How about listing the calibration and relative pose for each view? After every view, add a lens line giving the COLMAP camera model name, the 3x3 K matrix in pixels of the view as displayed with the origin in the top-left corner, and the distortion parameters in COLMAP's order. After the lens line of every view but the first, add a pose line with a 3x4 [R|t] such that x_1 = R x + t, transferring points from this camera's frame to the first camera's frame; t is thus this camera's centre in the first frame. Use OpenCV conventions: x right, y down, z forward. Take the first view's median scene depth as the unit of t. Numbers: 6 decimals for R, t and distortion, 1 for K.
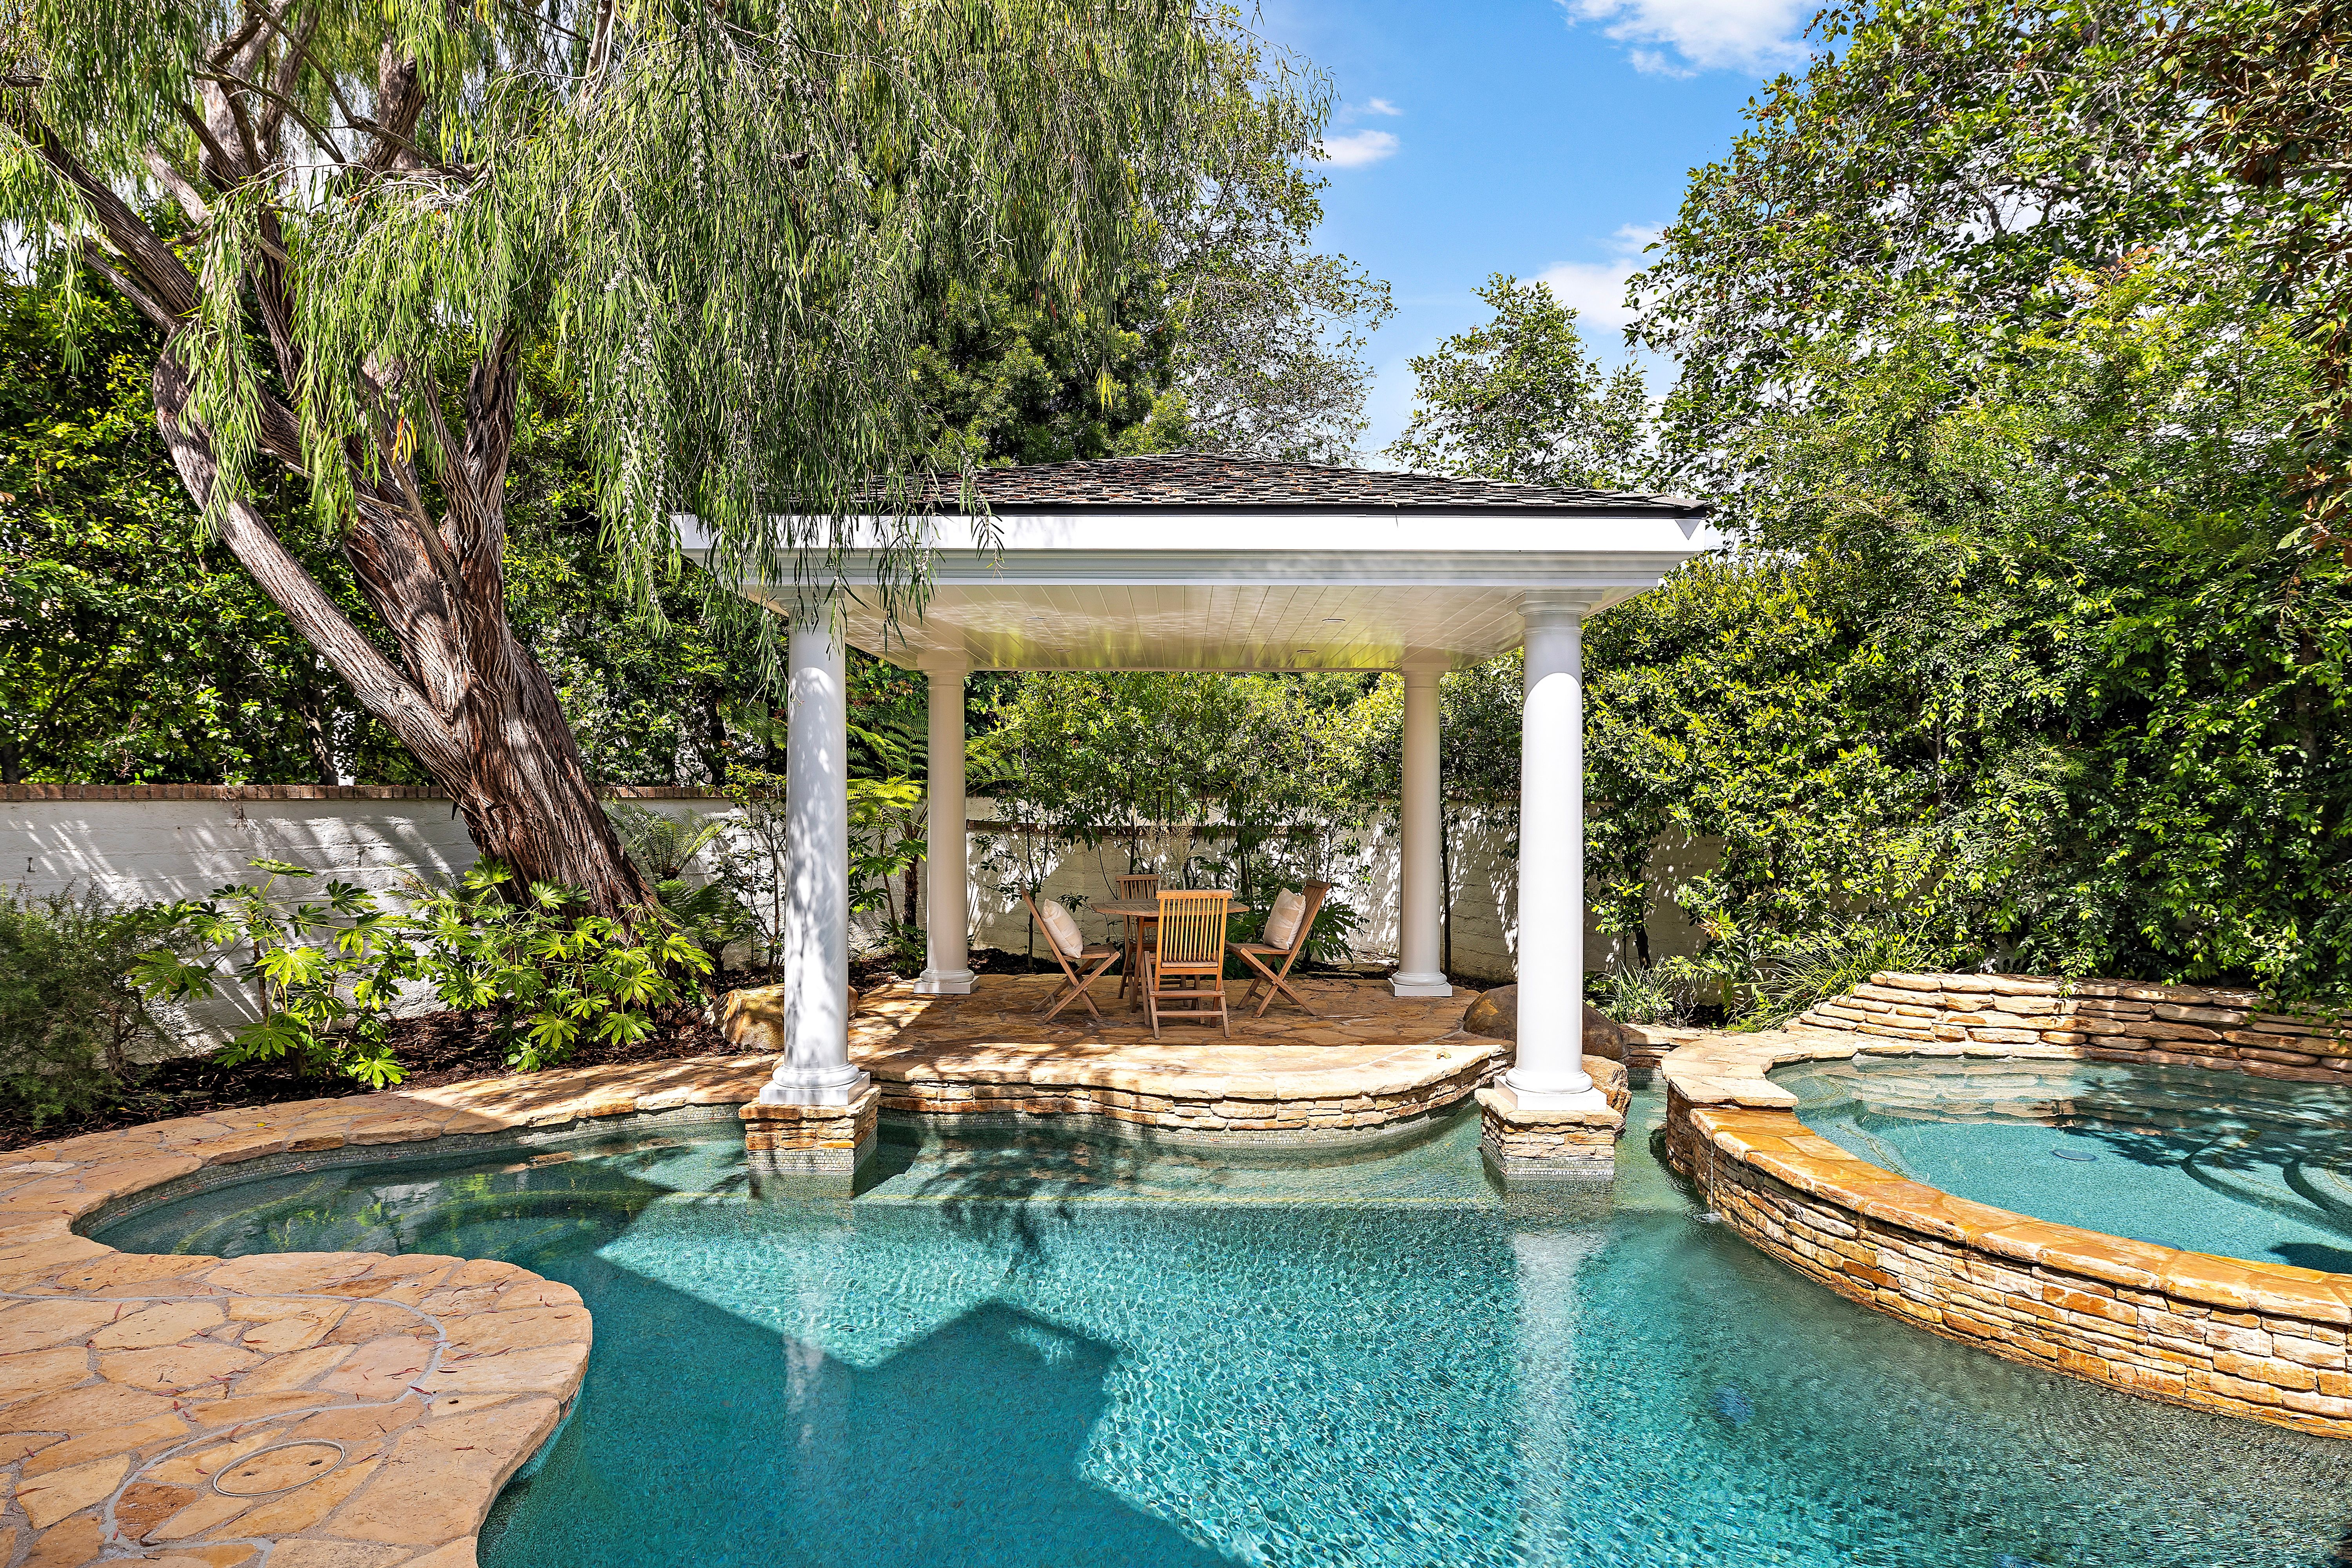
lens RADIAL K [[1333.9, 0, 1171.8], [0, 1333.9, 818.5], [0, 0, 1]] dist [0.000245, 0.000303]
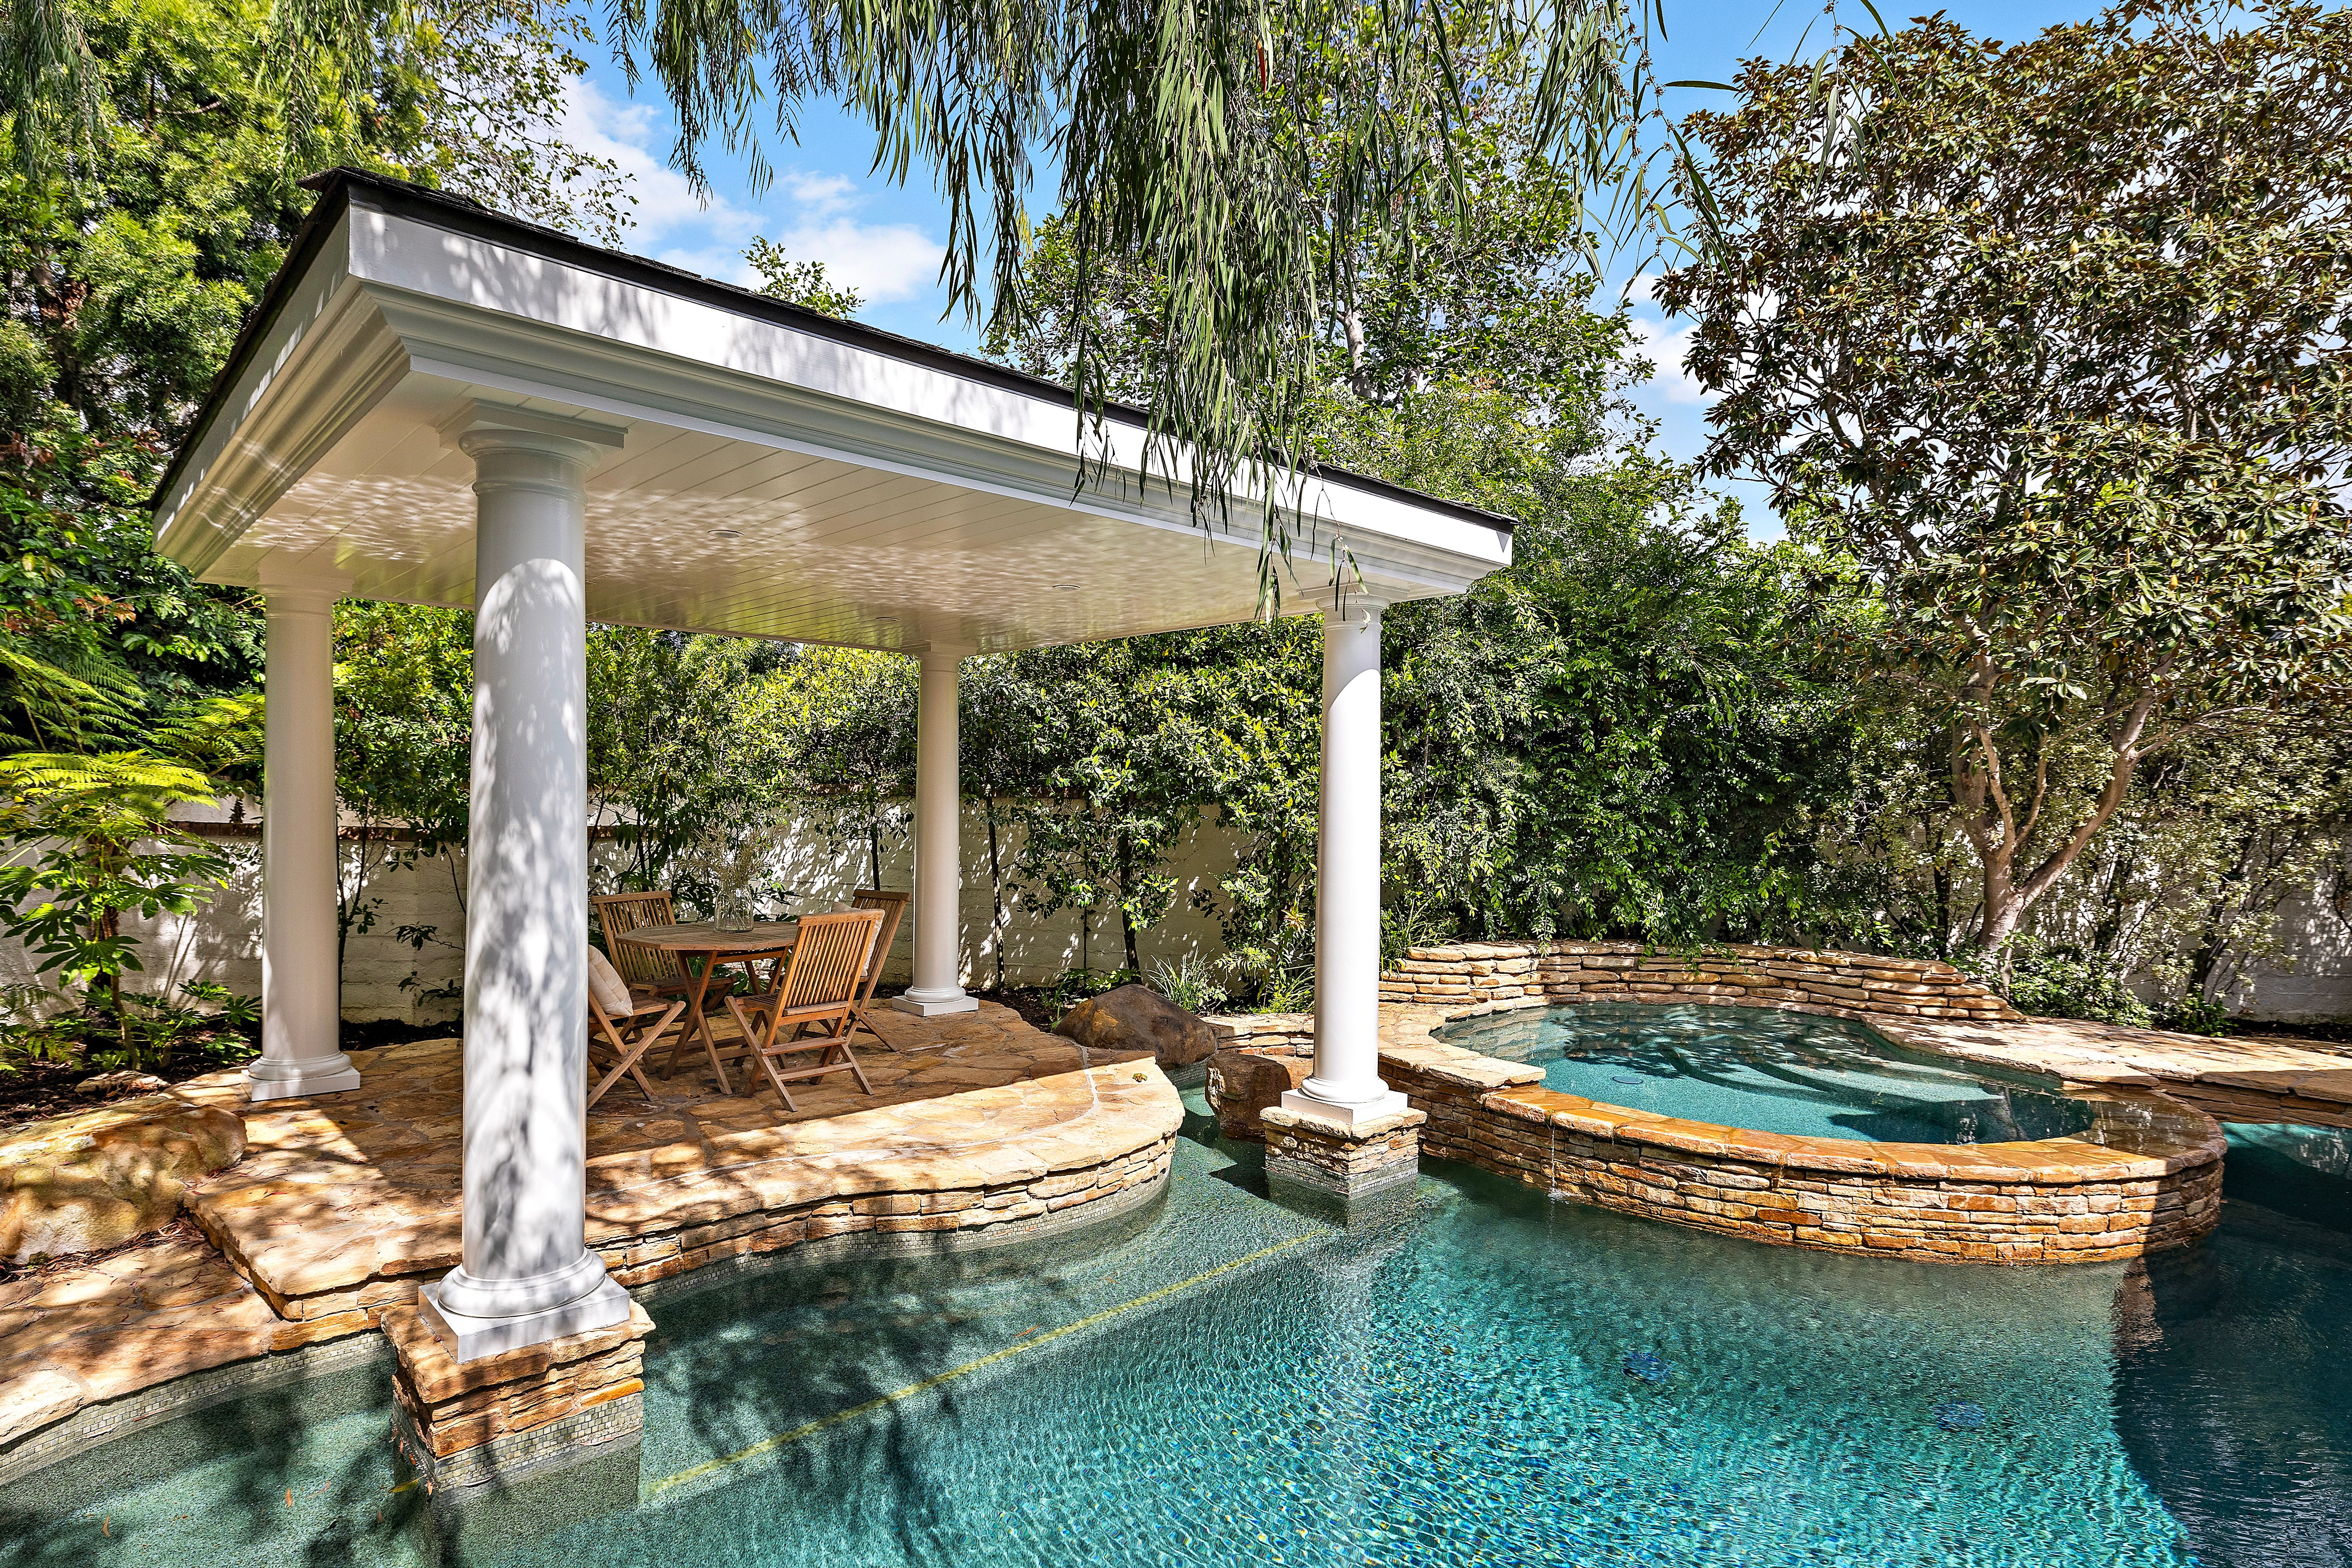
lens RADIAL K [[1251.6, 0, 1179.6], [0, 1251.6, 809.5], [0, 0, 1]] dist [0.000396, 0.000919]
pose [[0.723473, -0.002175, 0.690349, -0.397824], [0.002839, 0.999996, 0.000176, -0.006306], [-0.690347, 0.001833, 0.723476, 0.390091]]
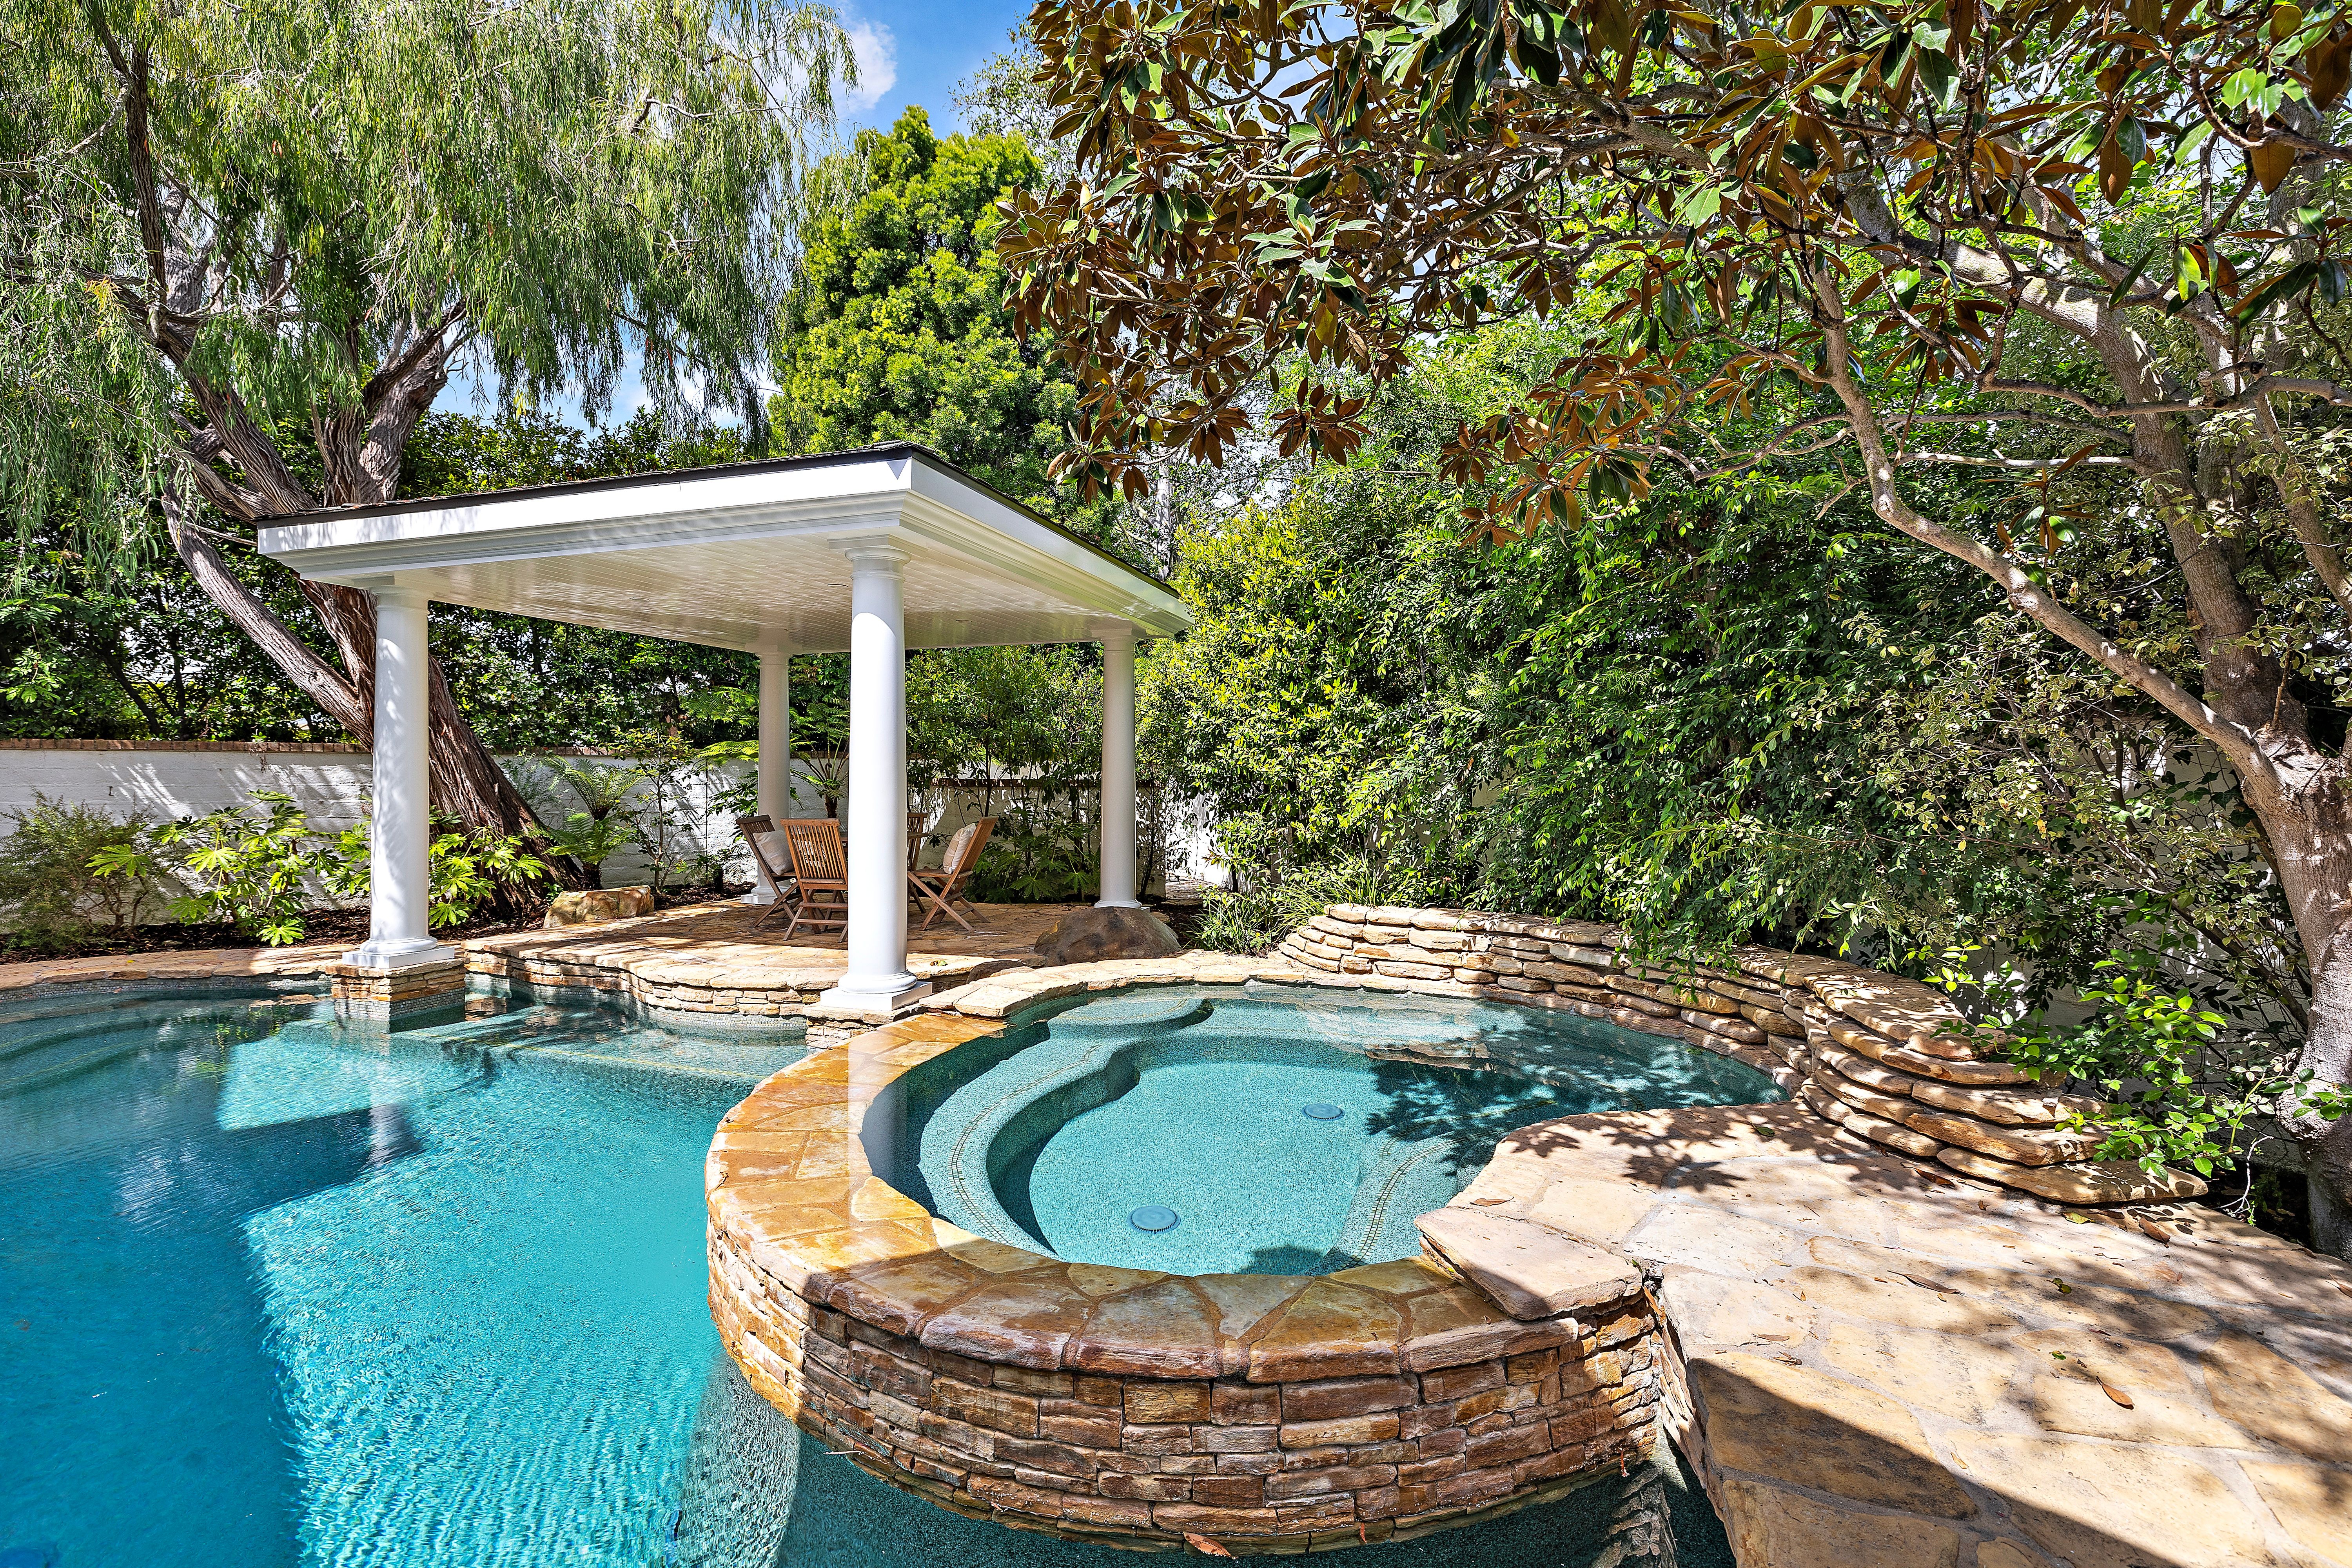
lens RADIAL K [[1047.5, 0, 1166.8], [0, 1047.5, 775.3], [0, 0, 1]] dist [-0.003235, -0.000104]
pose [[0.949949, -0.004112, -0.312378, 0.719107], [-0.003405, 0.999718, -0.023515, 0.041308], [0.312387, 0.023402, 0.949667, 0.228574]]
